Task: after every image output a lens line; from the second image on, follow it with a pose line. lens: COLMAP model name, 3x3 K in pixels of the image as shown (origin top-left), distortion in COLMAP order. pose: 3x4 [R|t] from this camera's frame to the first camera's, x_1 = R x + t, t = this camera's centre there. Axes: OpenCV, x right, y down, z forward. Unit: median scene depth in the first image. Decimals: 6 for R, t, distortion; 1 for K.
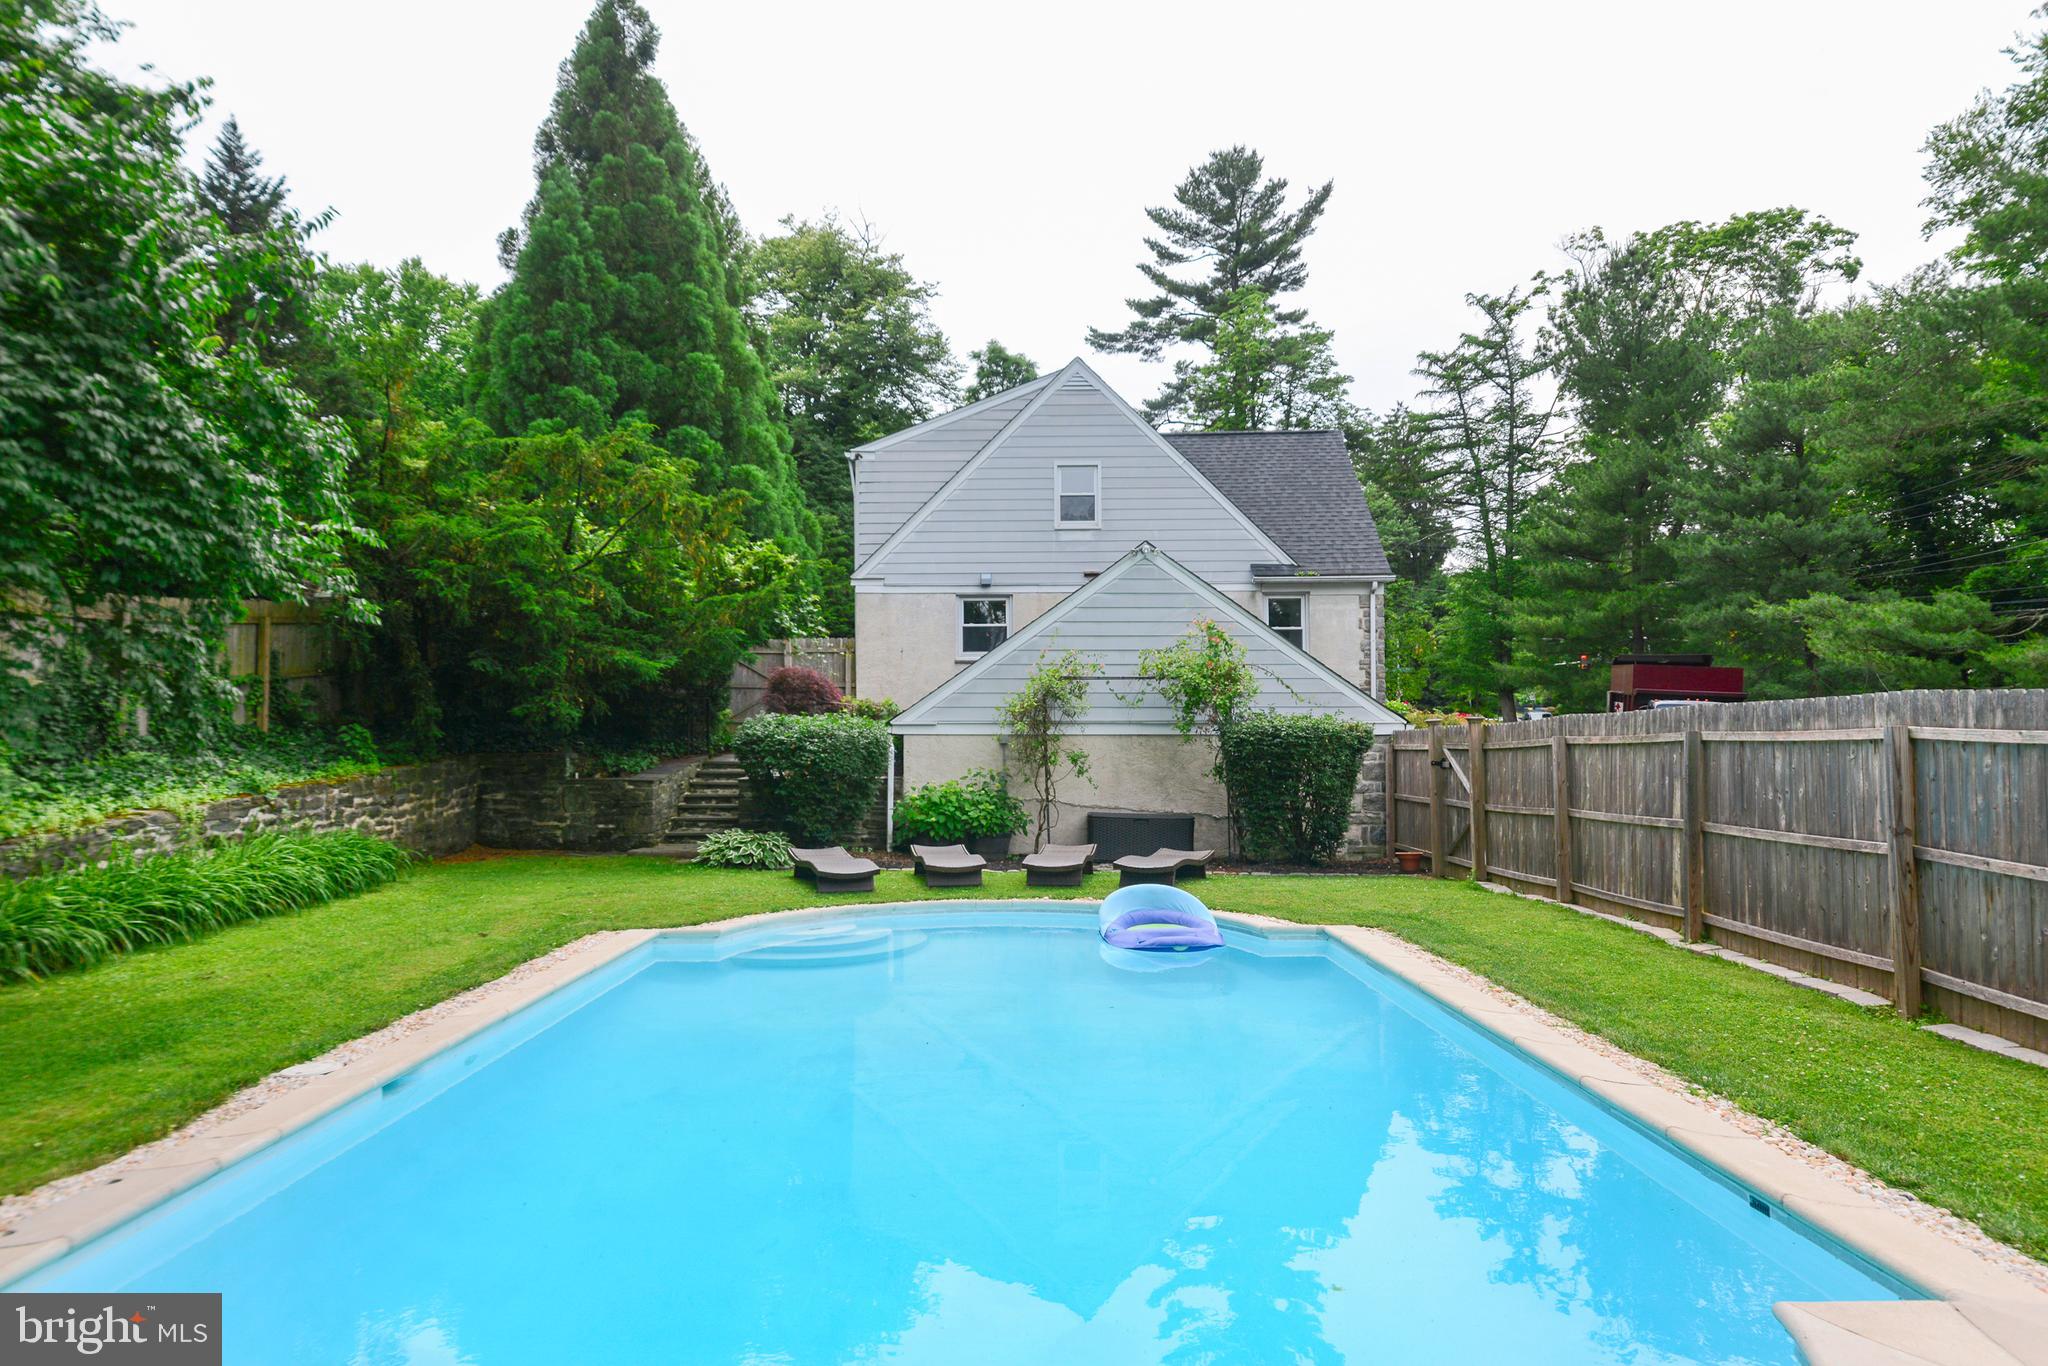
lens RADIAL K [[1365.6, 0, 1024.0], [0, 1365.6, 683.0], [0, 0, 1]] dist [0.086136, -0.077701]
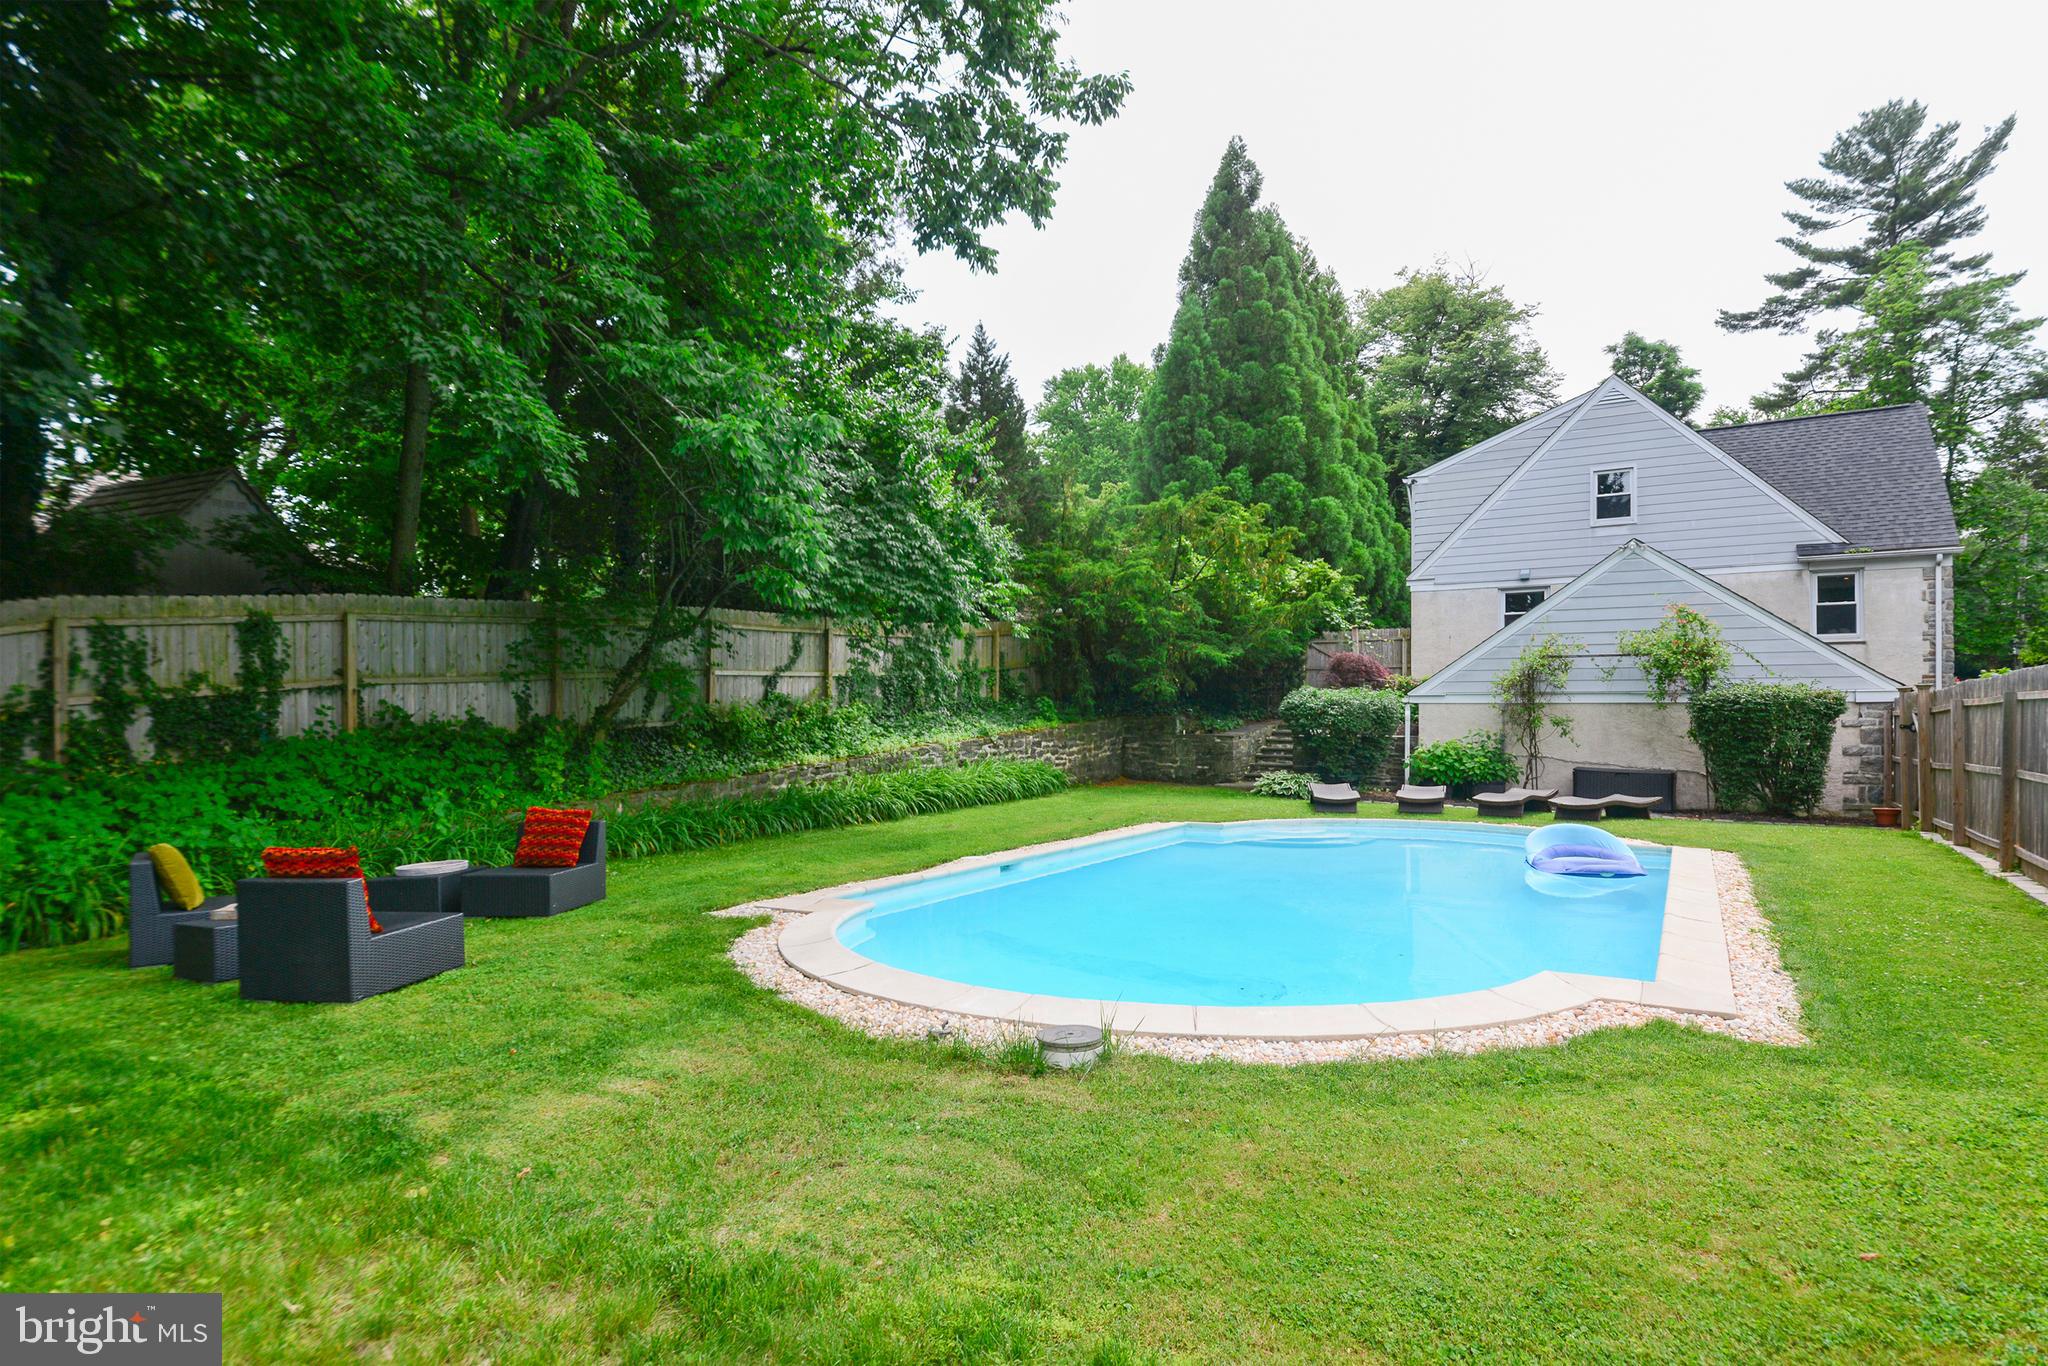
lens RADIAL K [[1087.1, 0, 976.4], [0, 1087.1, 686.5], [0, 0, 1]] dist [0.048897, -0.031502]
pose [[0.855034, -0.010096, -0.518474, 0.079183], [0.019557, 0.999727, 0.012785, 0.000212], [0.518204, -0.021071, 0.854998, -0.088977]]
